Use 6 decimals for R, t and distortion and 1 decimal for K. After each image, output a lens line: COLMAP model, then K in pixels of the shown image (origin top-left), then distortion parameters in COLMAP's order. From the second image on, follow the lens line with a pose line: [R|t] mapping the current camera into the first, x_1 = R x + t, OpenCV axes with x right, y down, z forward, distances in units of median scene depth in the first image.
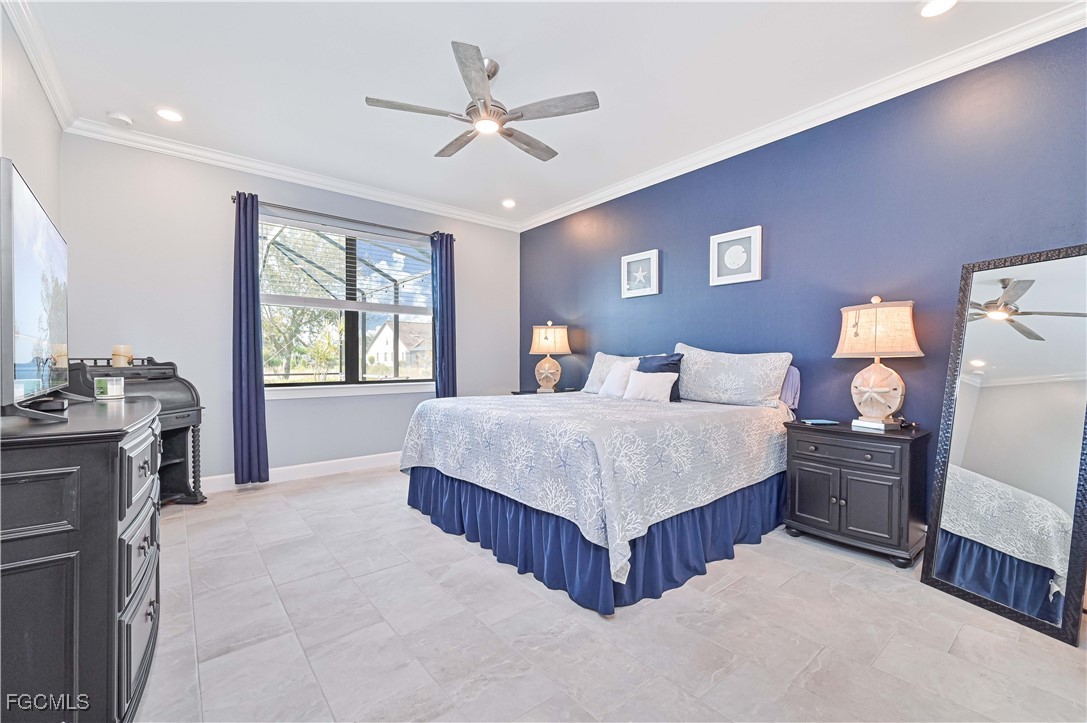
lens RADIAL K [[464.3, 0, 543.9], [0, 464.3, 362.9], [0, 0, 1]] dist [-0.006549, -0.000055]
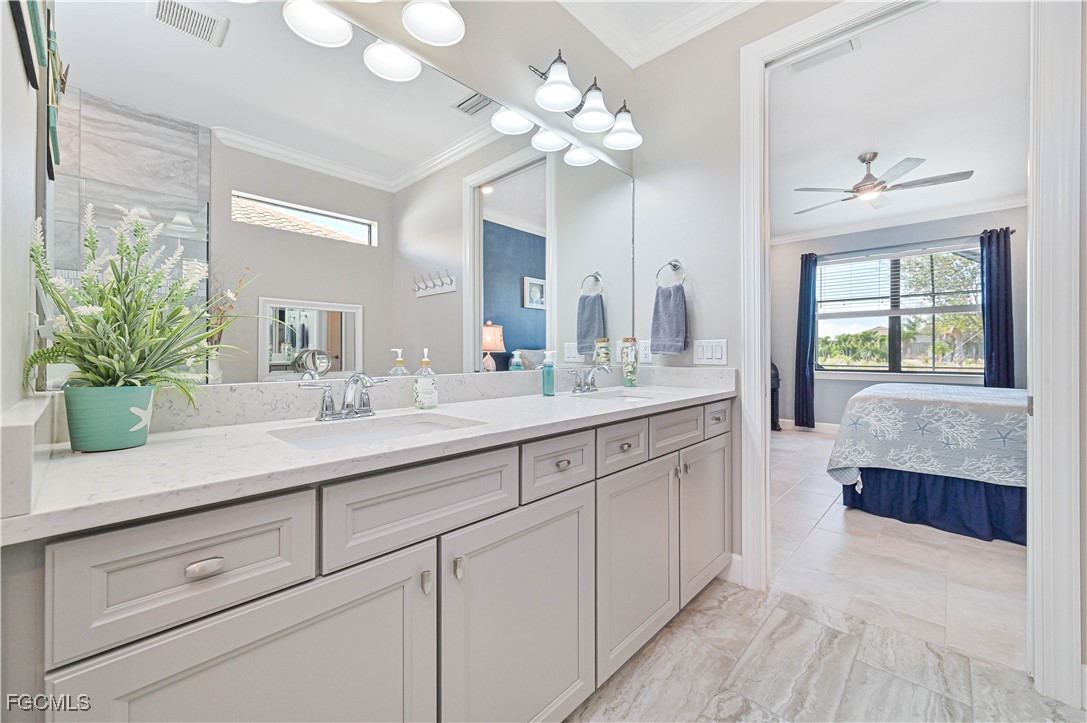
lens RADIAL K [[435.3, 0, 543.9], [0, 435.3, 351.8], [0, 0, 1]] dist [0.020782, 0.000636]
pose [[0.141405, -0.002201, -0.989949, 0.776531], [-0.005915, 0.999978, -0.003068, -0.002725], [0.989934, 0.006289, 0.141389, -0.155253]]
